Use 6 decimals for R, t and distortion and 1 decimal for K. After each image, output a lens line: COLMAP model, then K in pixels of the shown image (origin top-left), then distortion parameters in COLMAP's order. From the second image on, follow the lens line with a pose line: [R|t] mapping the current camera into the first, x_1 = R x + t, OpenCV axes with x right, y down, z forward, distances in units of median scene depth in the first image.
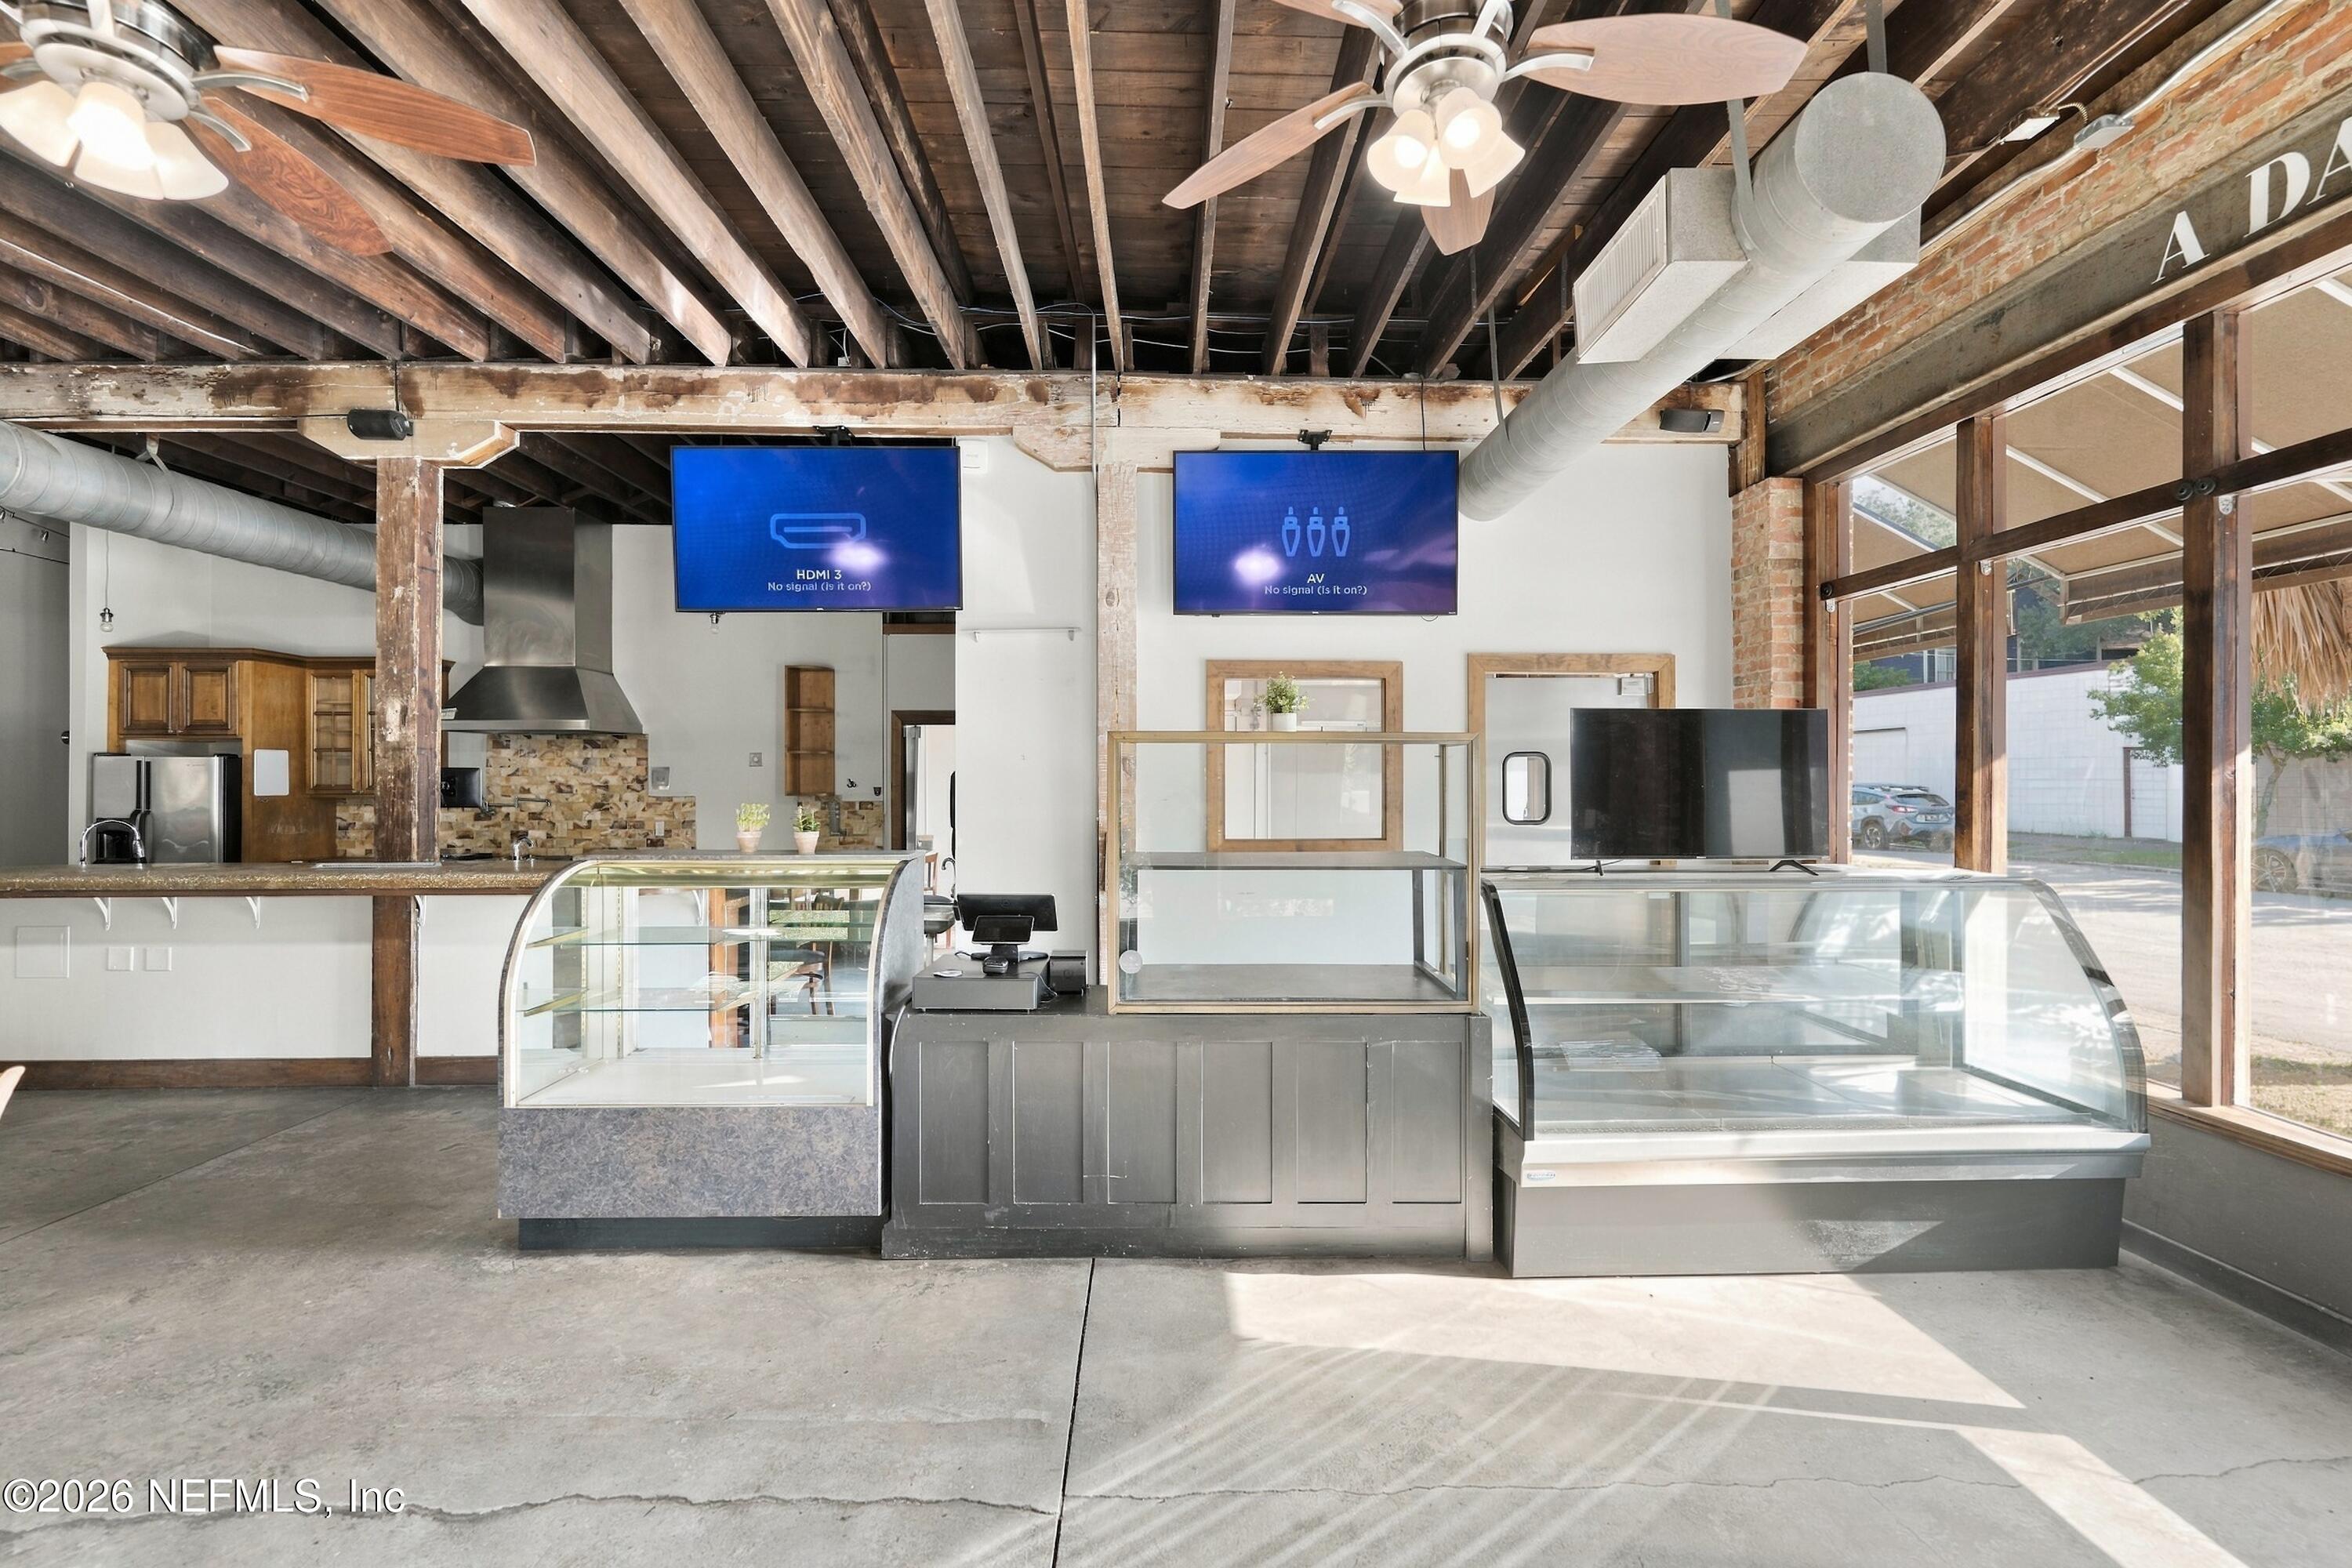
lens RADIAL K [[956.1, 0, 1176.0], [0, 956.1, 784.0], [0, 0, 1]] dist [-0.001480, -0.000544]
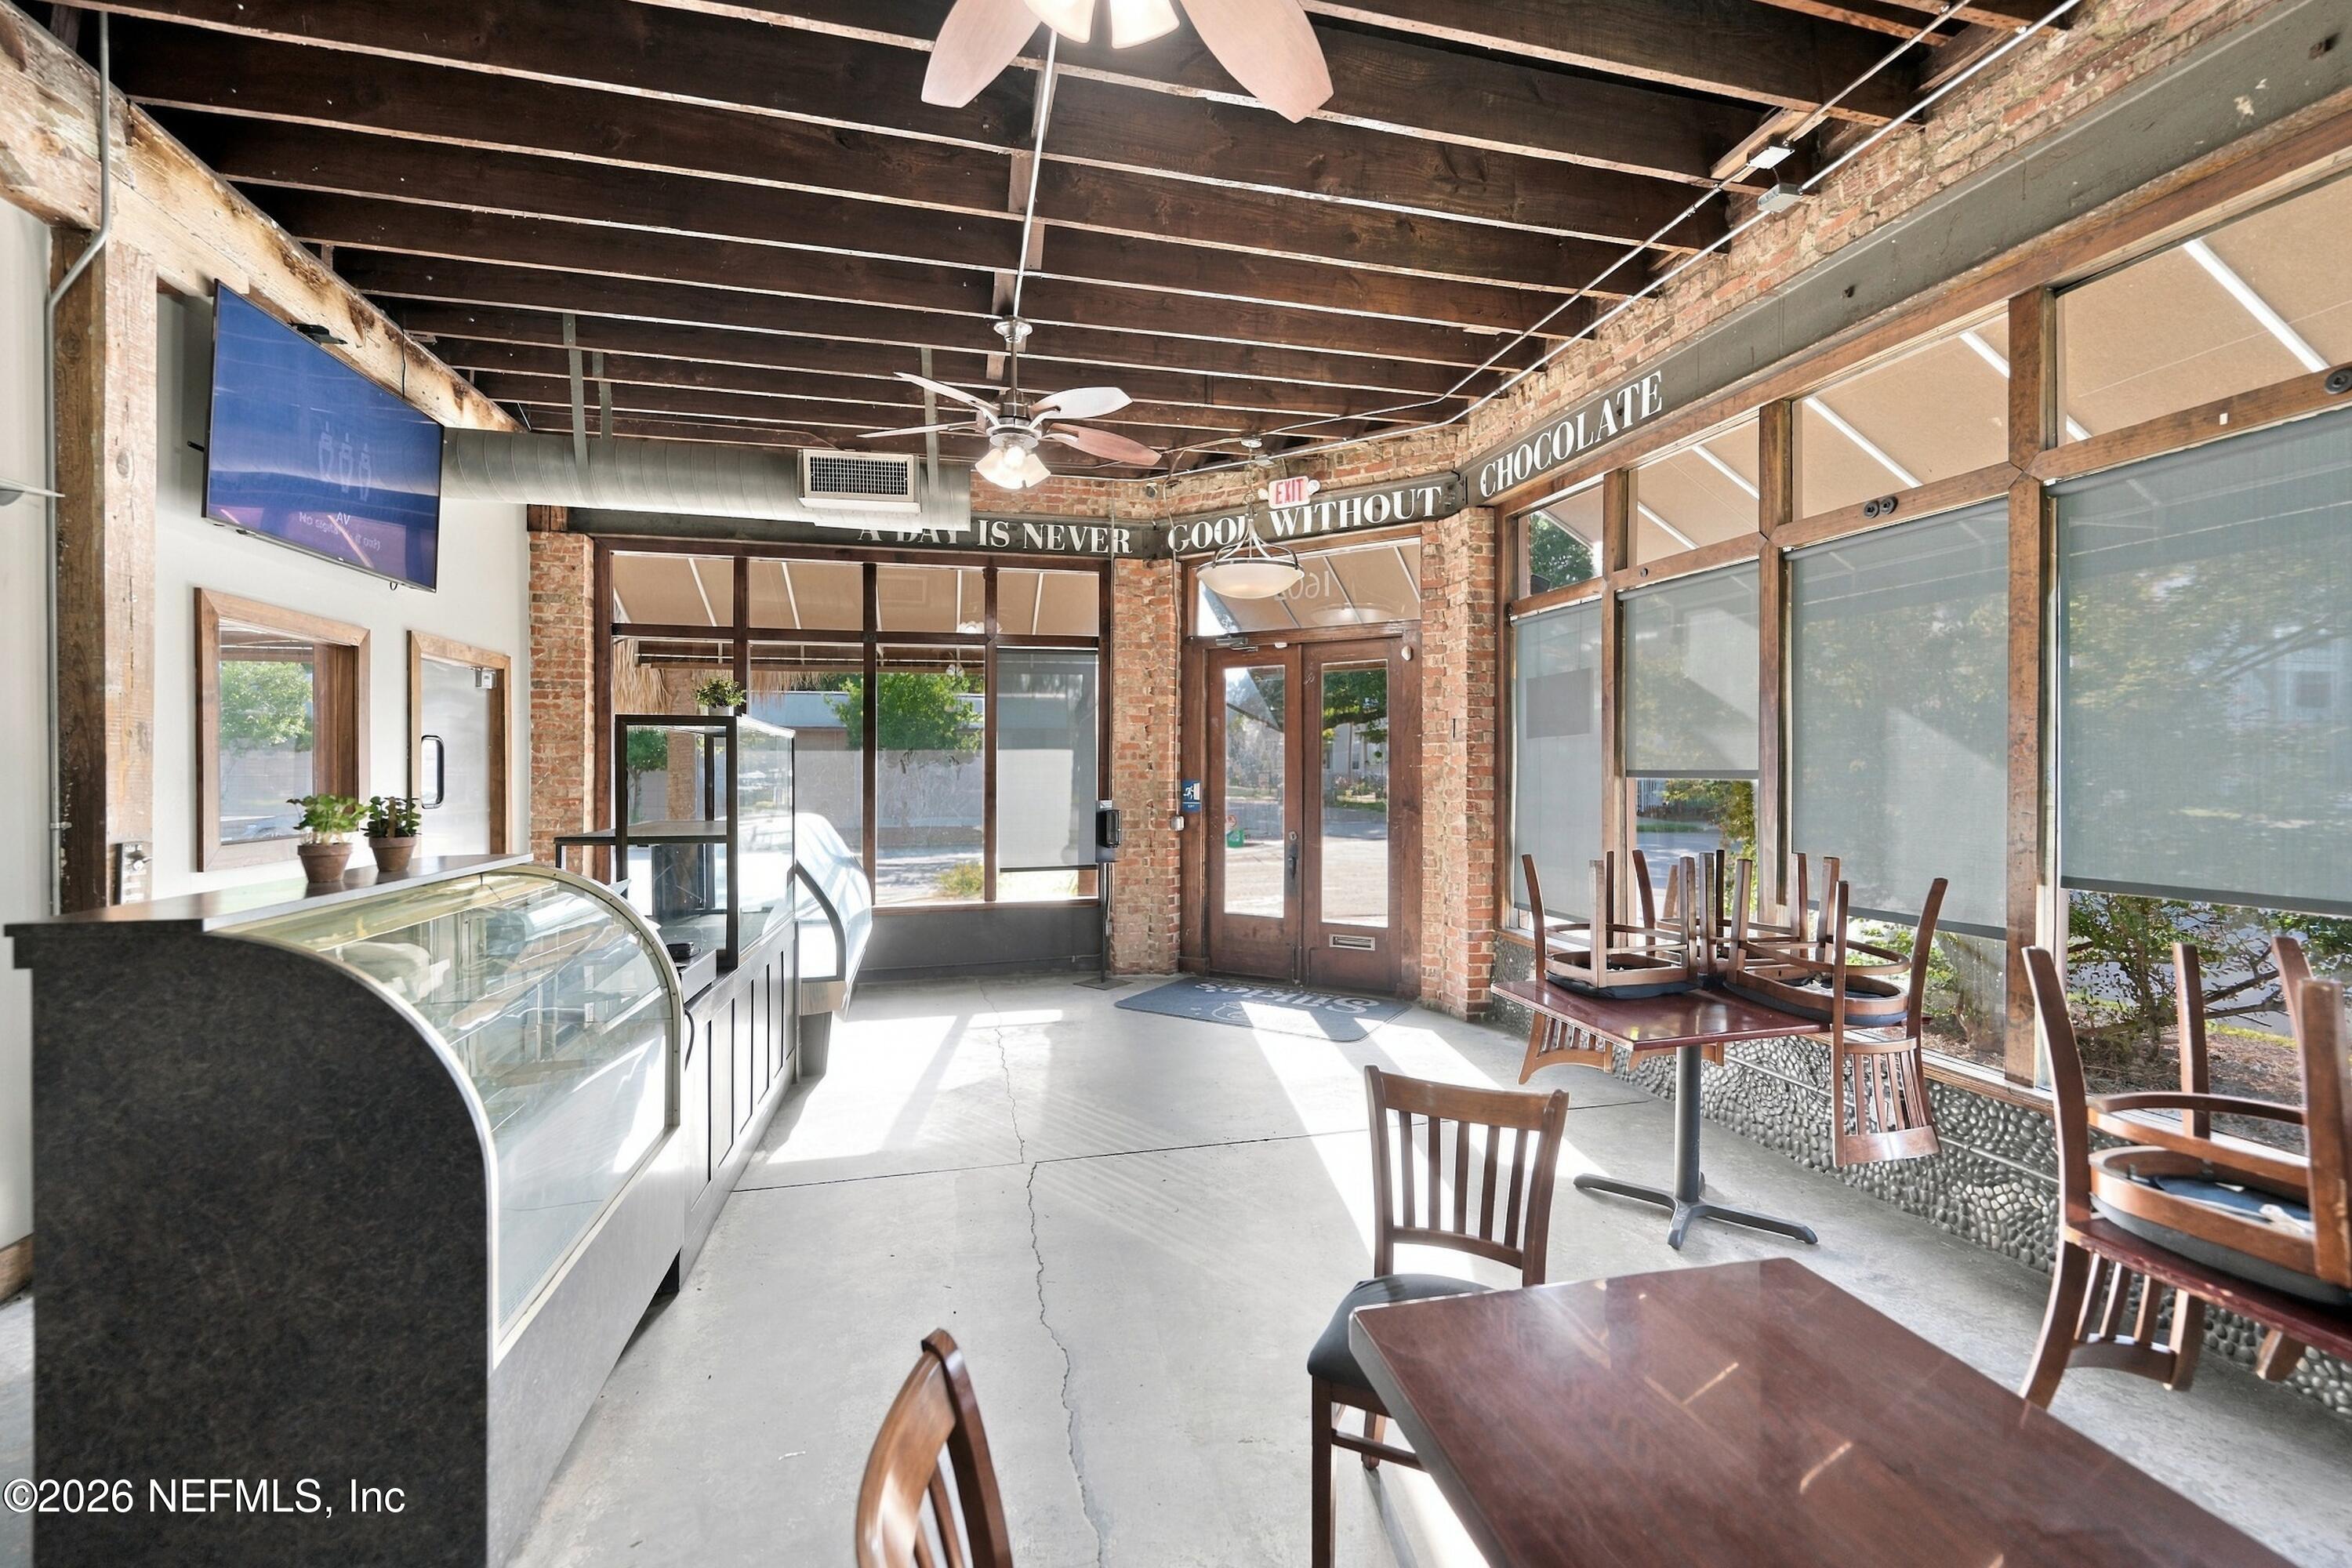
lens RADIAL K [[956.1, 0, 1176.0], [0, 956.1, 784.0], [0, 0, 1]] dist [-0.001480, -0.000544]
pose [[-0.196703, -0.010475, 0.980407, -0.802928], [0.000387, 0.999942, 0.010762, 0.006193], [-0.980463, 0.002496, -0.196687, 0.457849]]
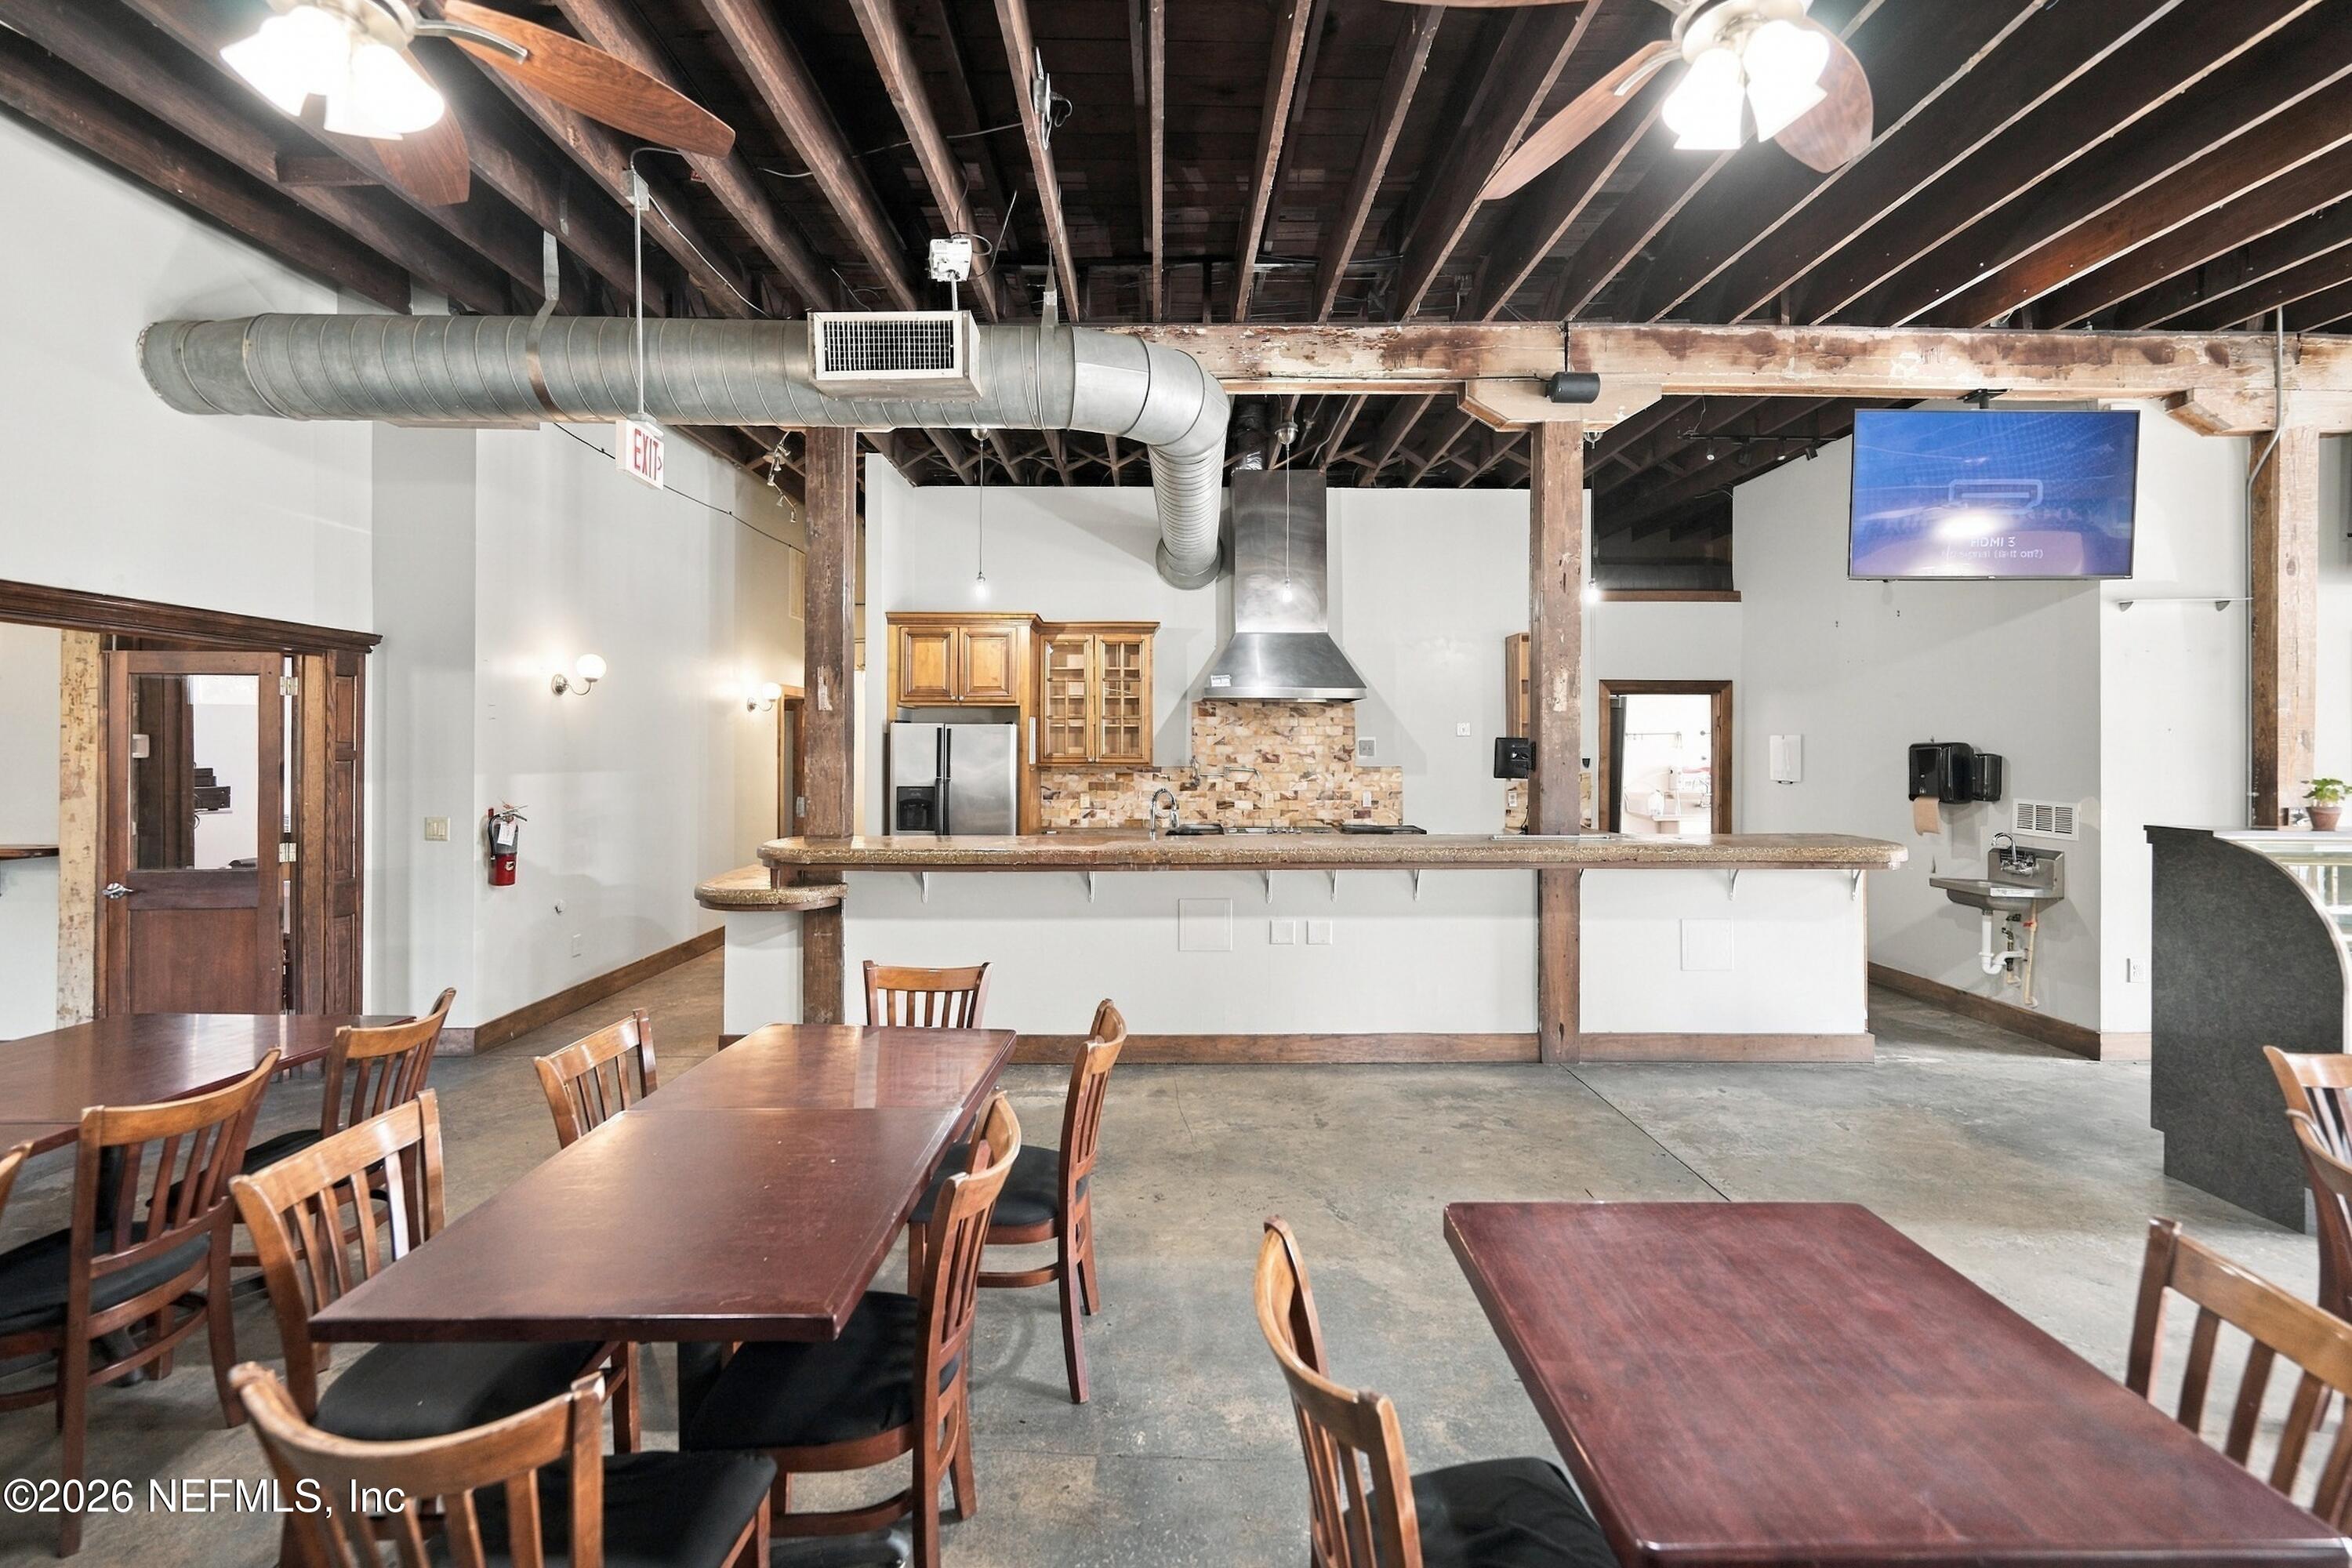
lens RADIAL K [[993.2, 0, 1183.3], [0, 993.2, 753.3], [0, 0, 1]] dist [-0.000940, -0.000374]
pose [[0.999864, 0.004832, -0.015752, -1.174060], [-0.004826, 0.999988, 0.000415, 0.000156], [0.015754, -0.000339, 0.999876, -0.023165]]
